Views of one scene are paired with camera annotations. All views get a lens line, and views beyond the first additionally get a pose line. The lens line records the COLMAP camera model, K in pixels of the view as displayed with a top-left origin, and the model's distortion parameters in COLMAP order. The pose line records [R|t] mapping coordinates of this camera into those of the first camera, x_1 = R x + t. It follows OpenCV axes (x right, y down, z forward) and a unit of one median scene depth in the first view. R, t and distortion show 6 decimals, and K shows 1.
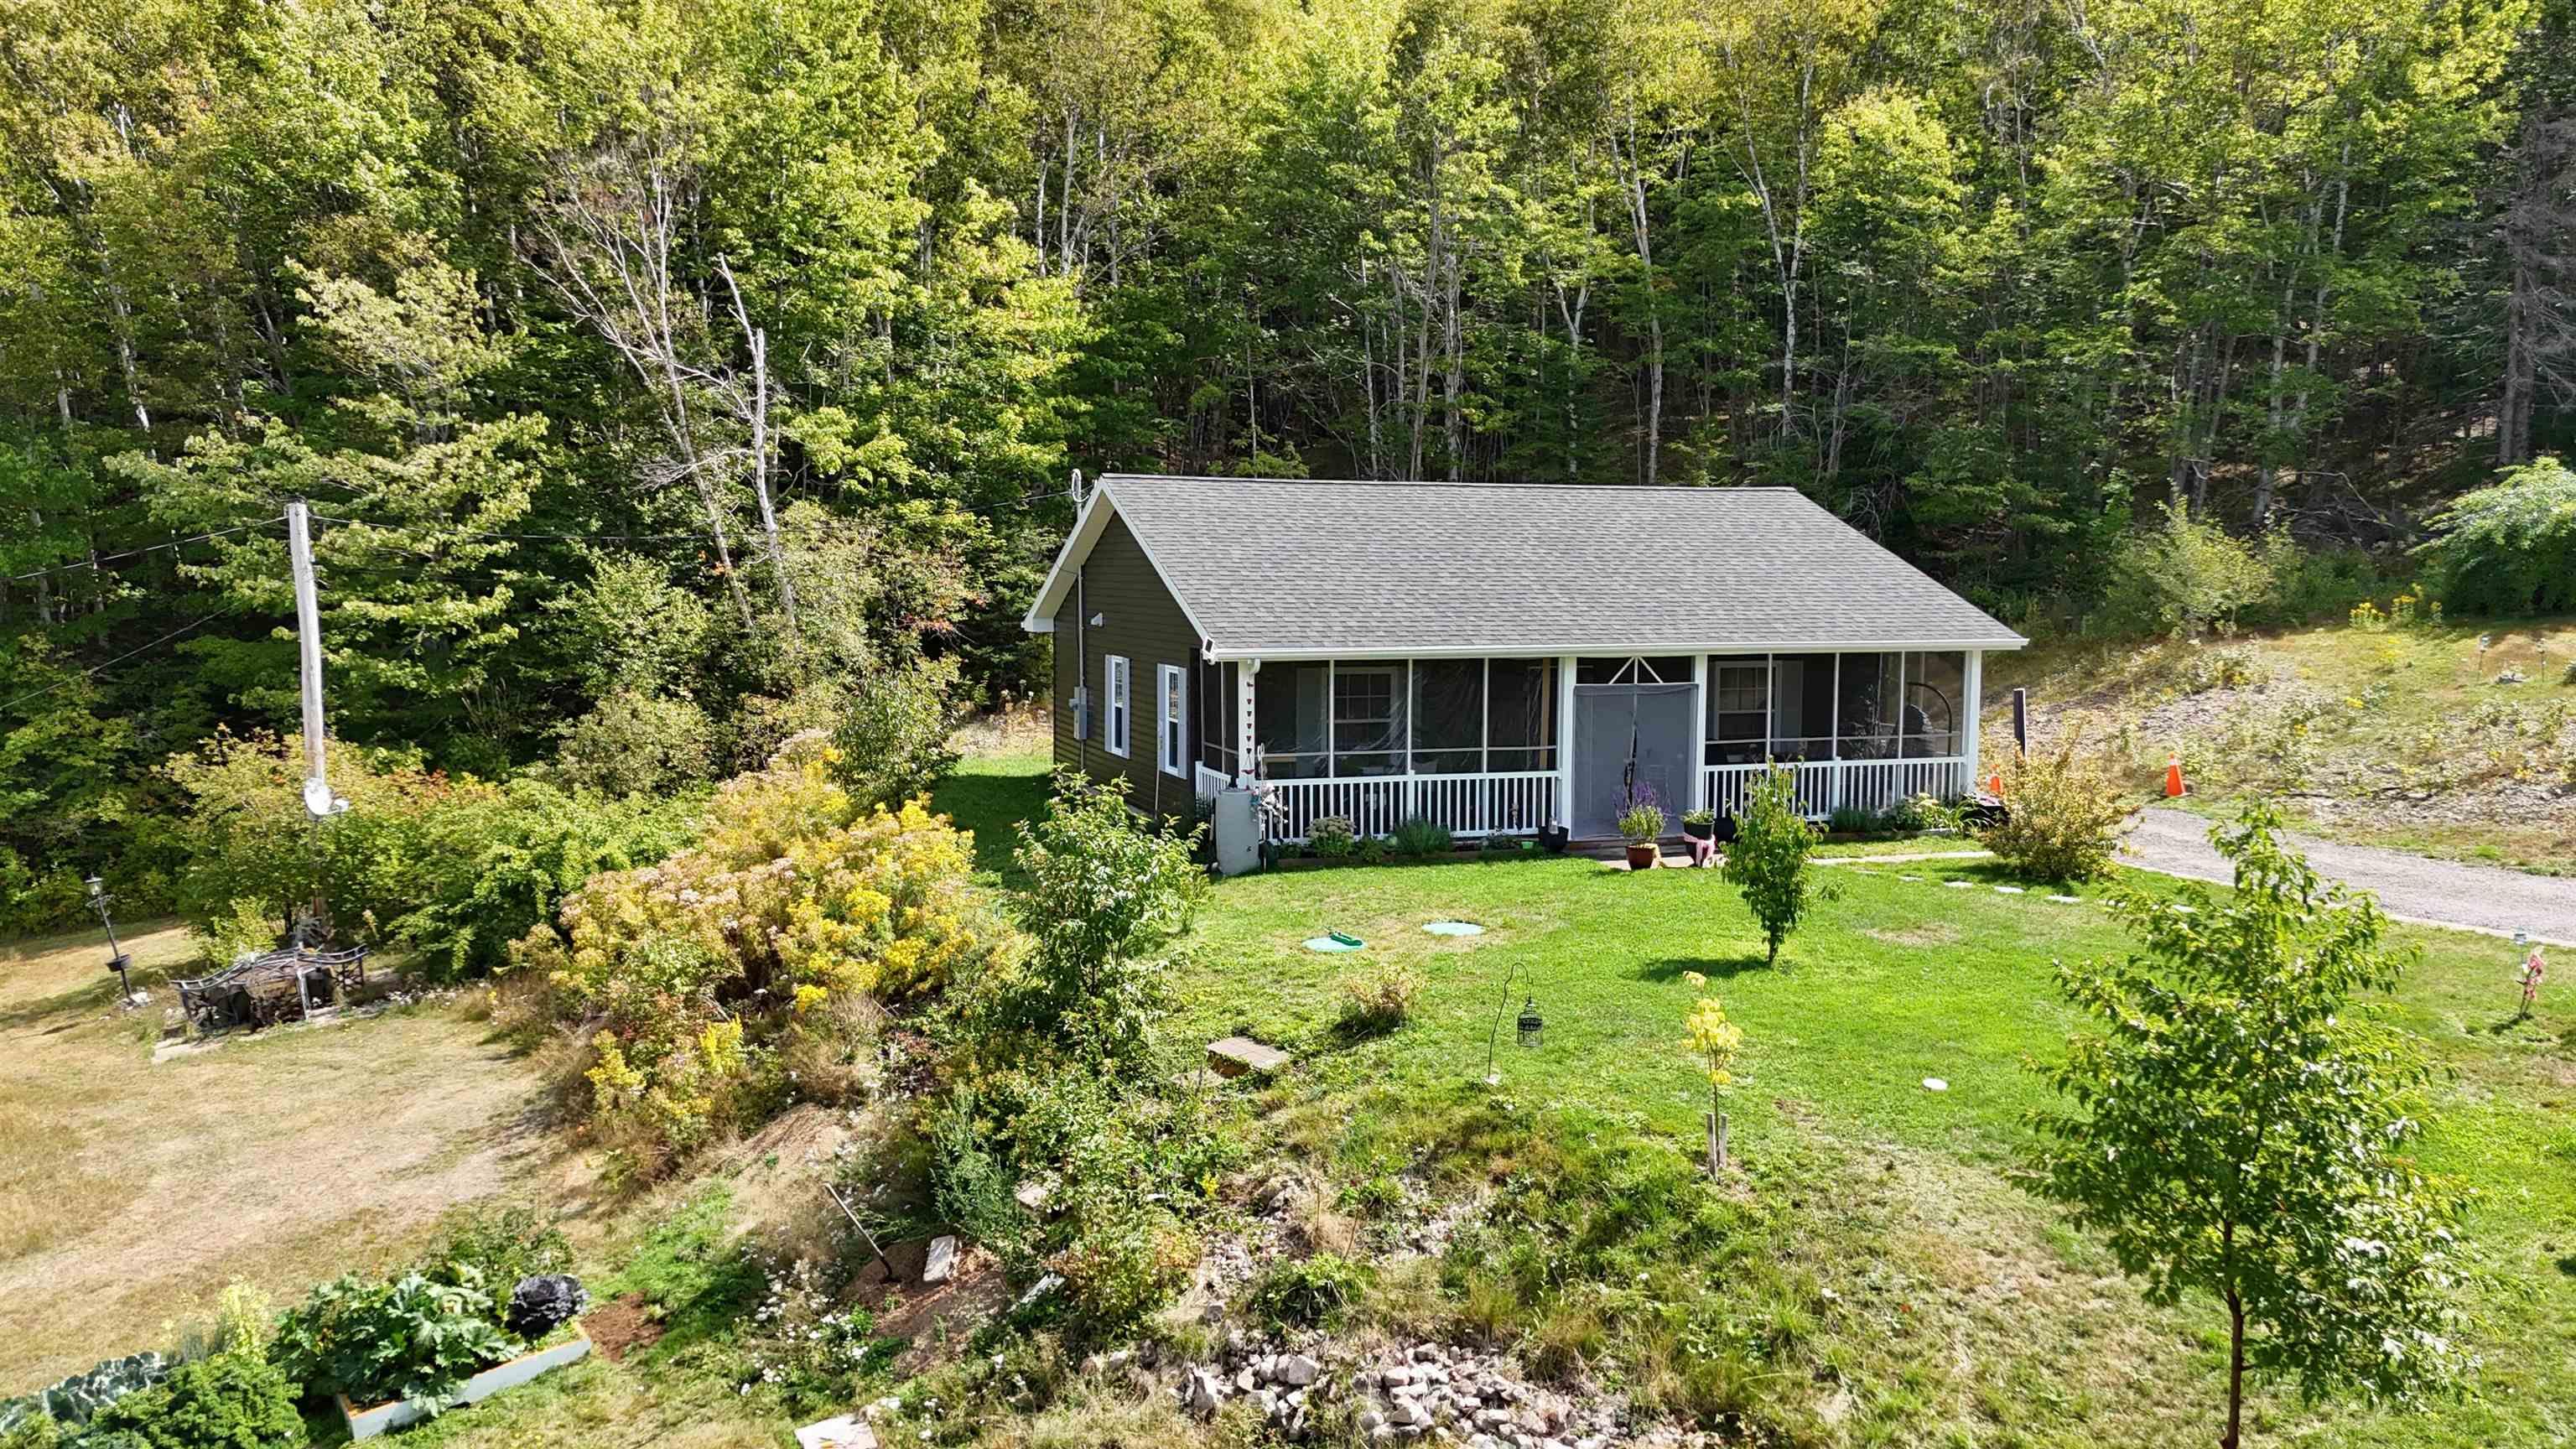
lens RADIAL K [[1878.6, 0, 1298.5], [0, 1878.6, 727.8], [0, 0, 1]] dist [0.074655, -0.075599]
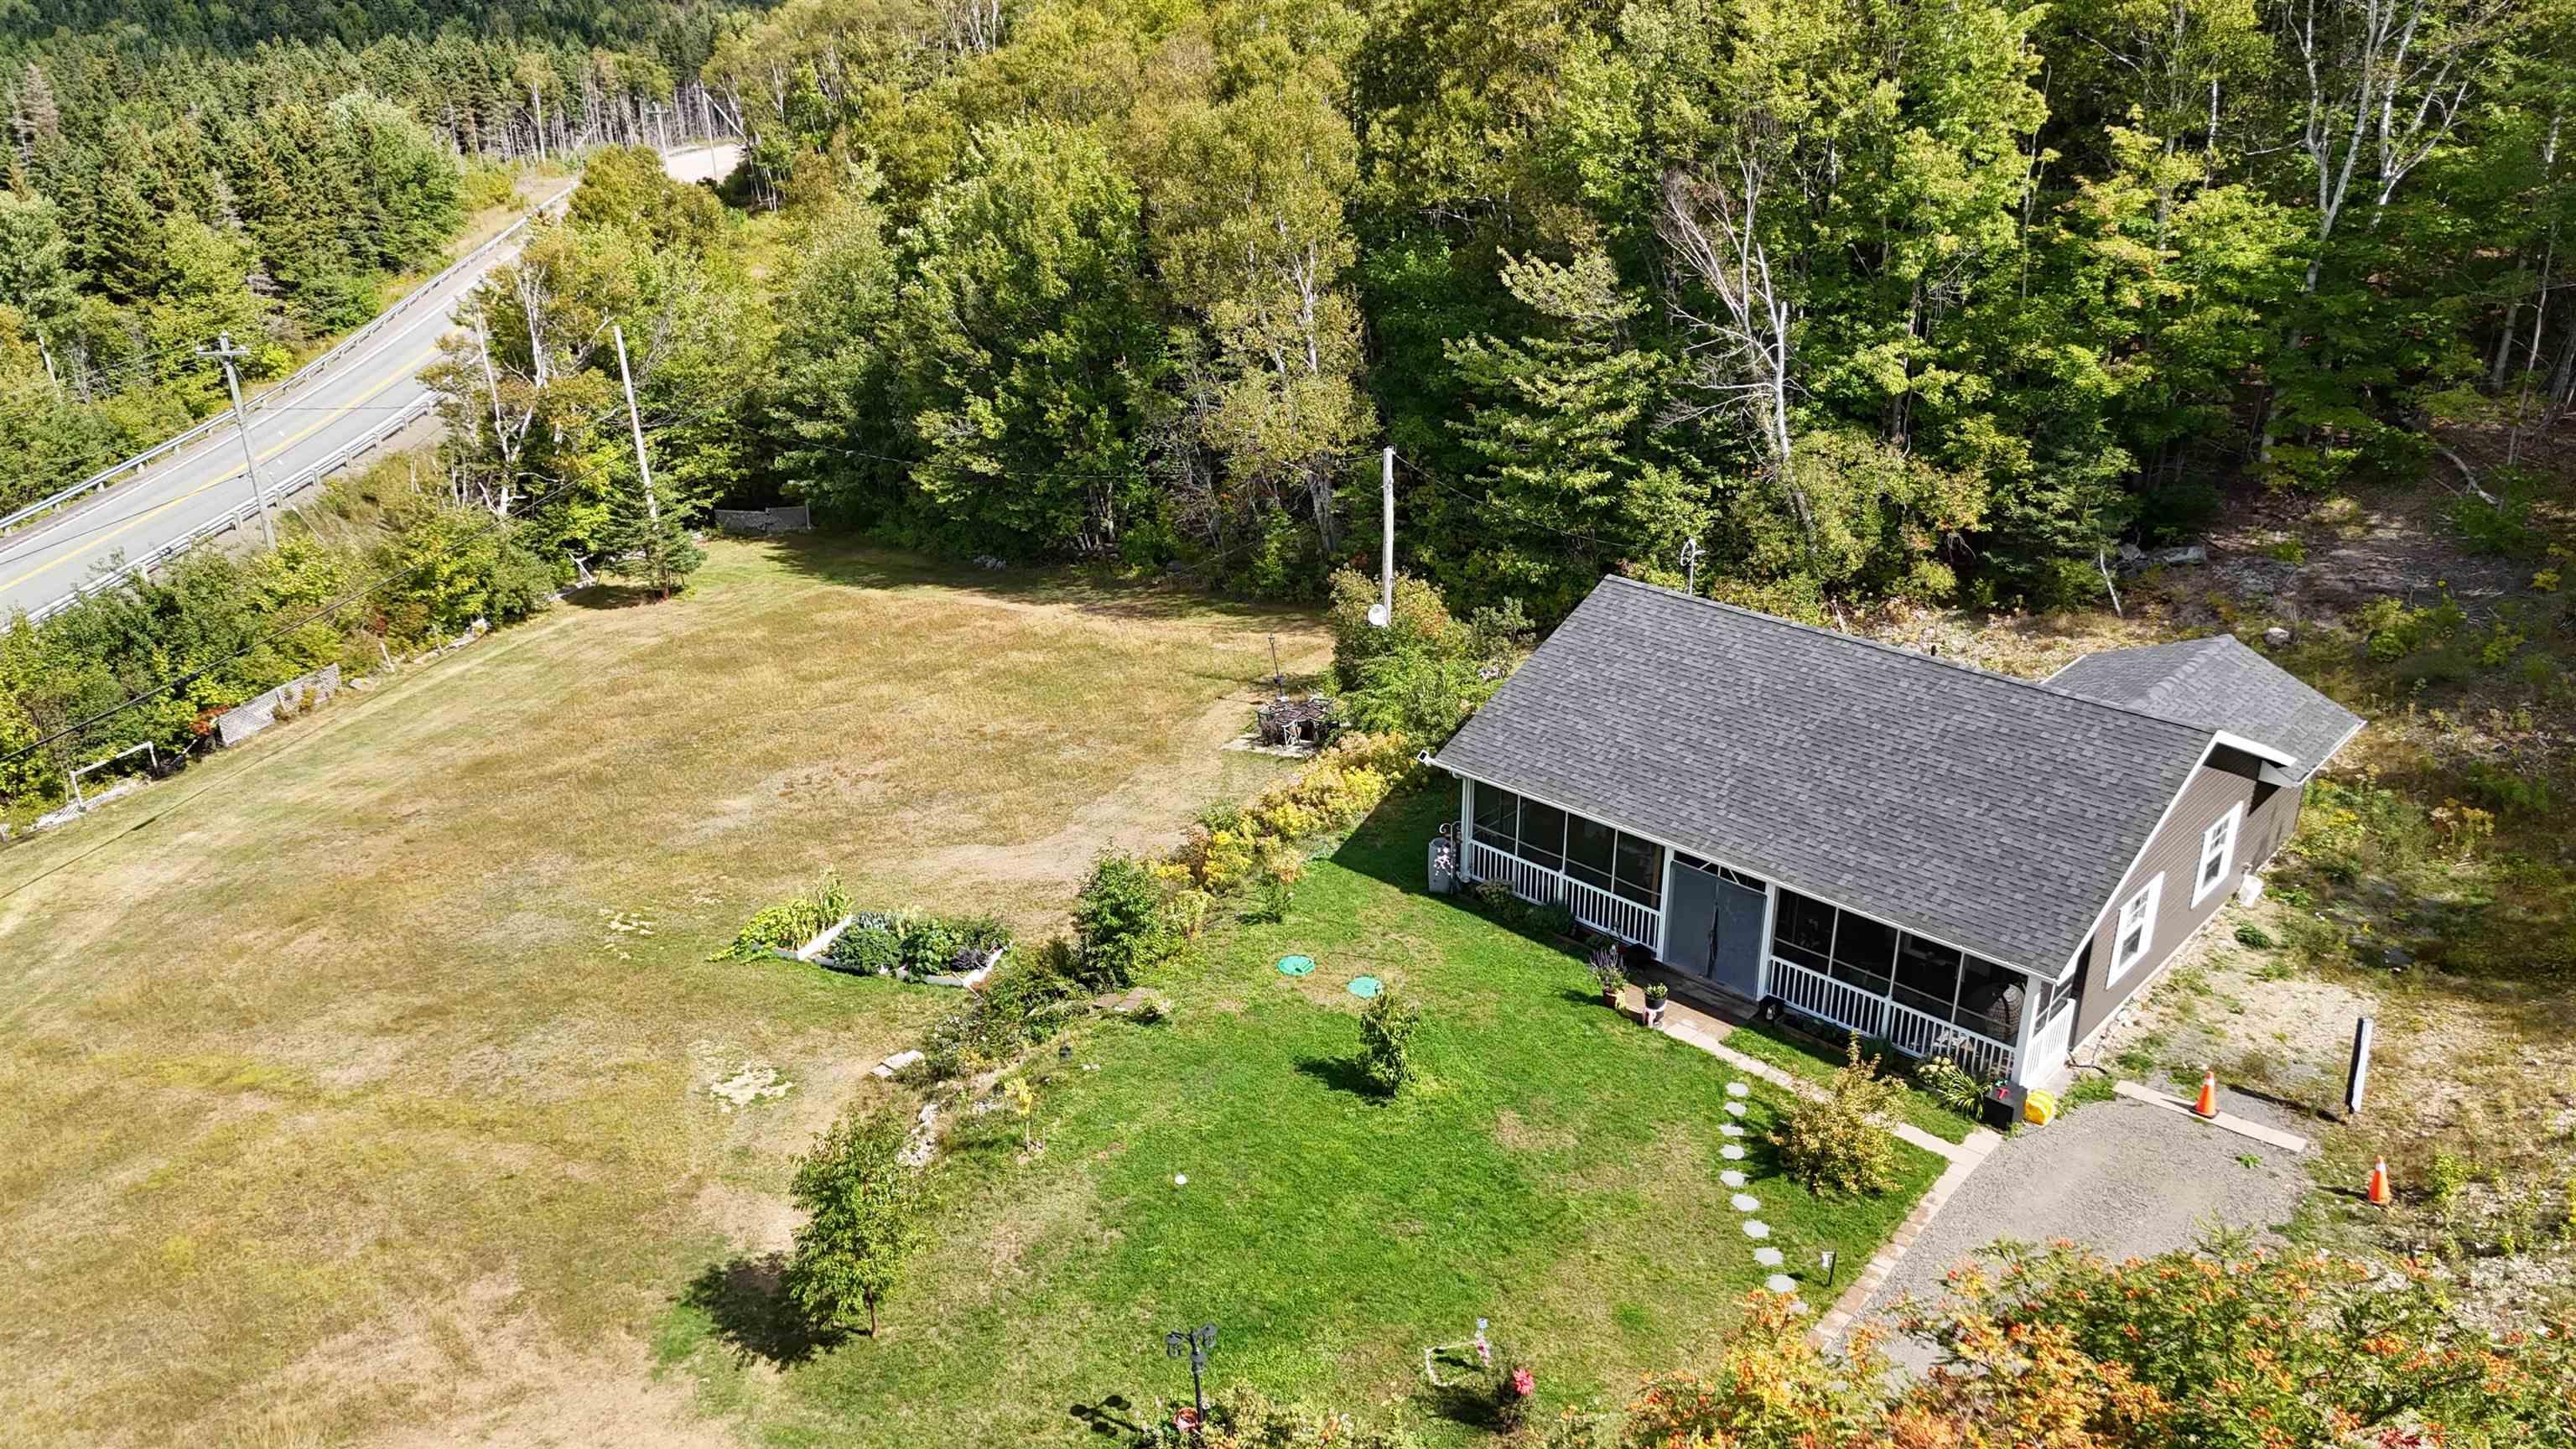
lens RADIAL K [[1883.1, 0, 1286.6], [0, 1883.1, 714.6], [0, 0, 1]] dist [0.076914, -0.076287]
pose [[0.441044, 0.340478, -0.830394, 1.153953], [-0.066884, 0.935142, 0.347903, -0.594196], [0.894990, -0.097900, 0.435211, 0.186831]]
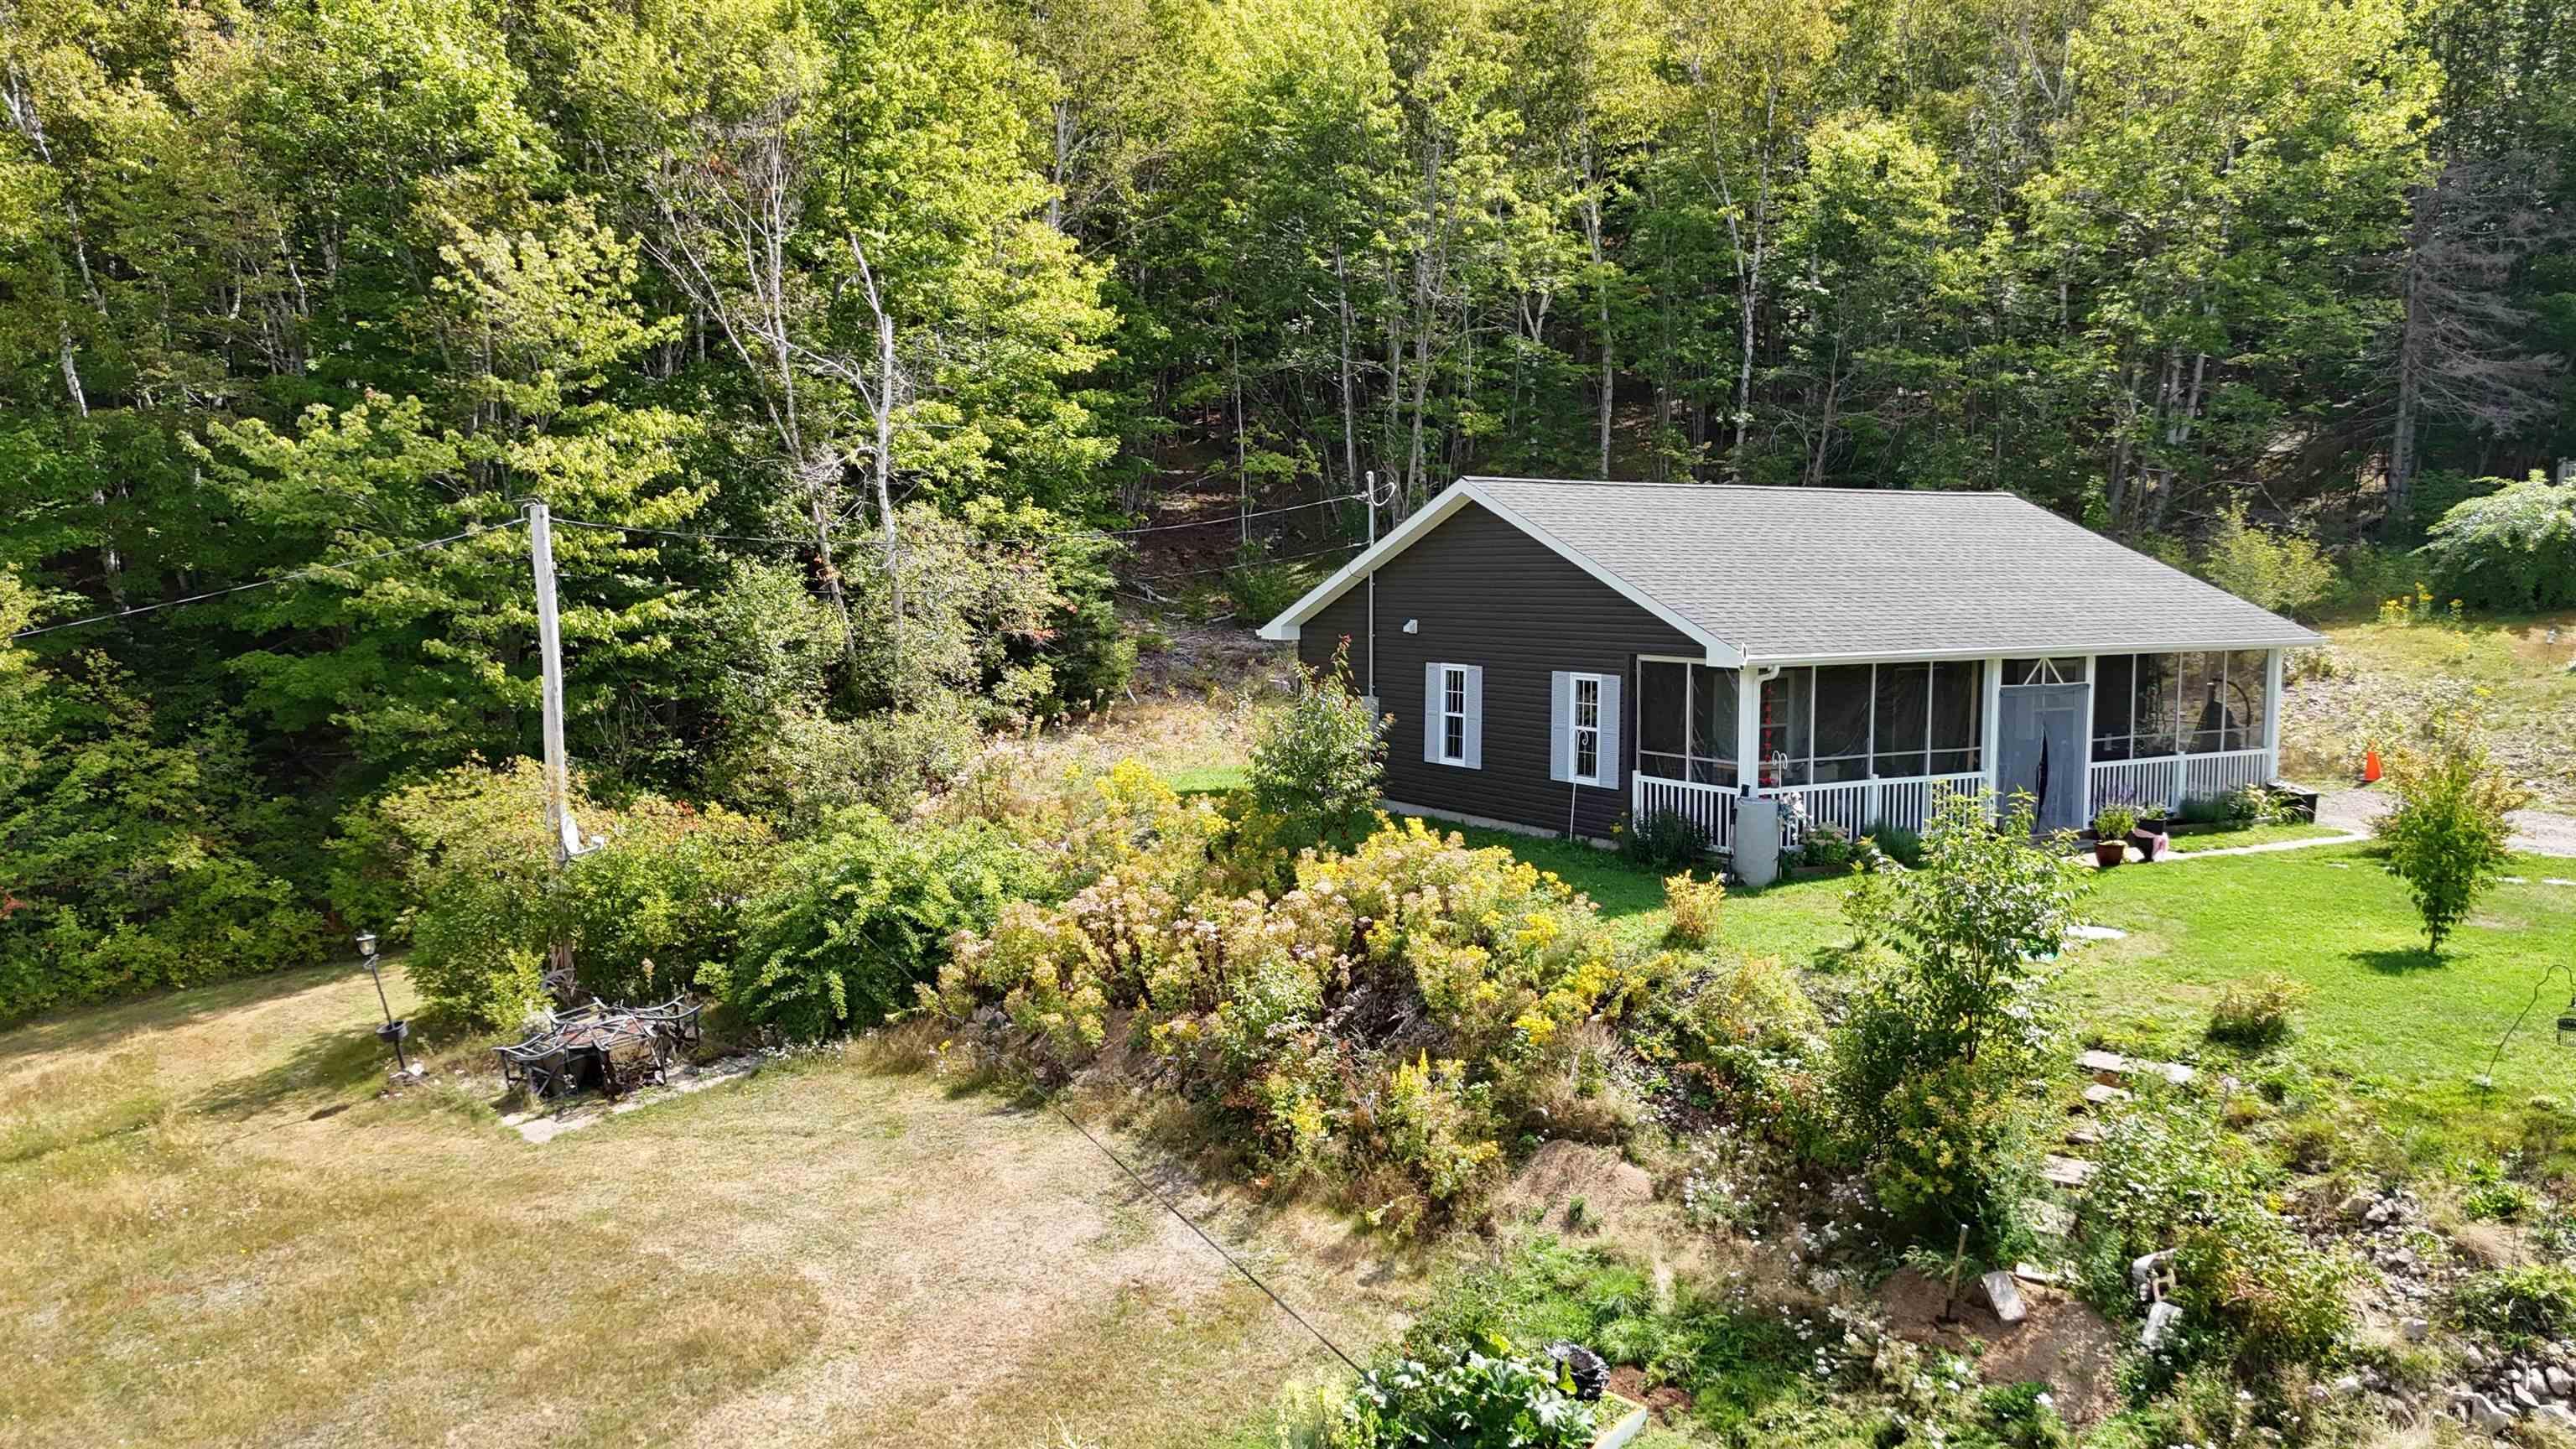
lens RADIAL K [[1883.1, 0, 1286.6], [0, 1883.1, 714.6], [0, 0, 1]] dist [0.076914, -0.076287]
pose [[0.979517, -0.017743, 0.200580, -0.454581], [0.019141, 0.999804, -0.005032, -0.010420], [-0.200451, 0.008768, 0.979664, 0.075764]]
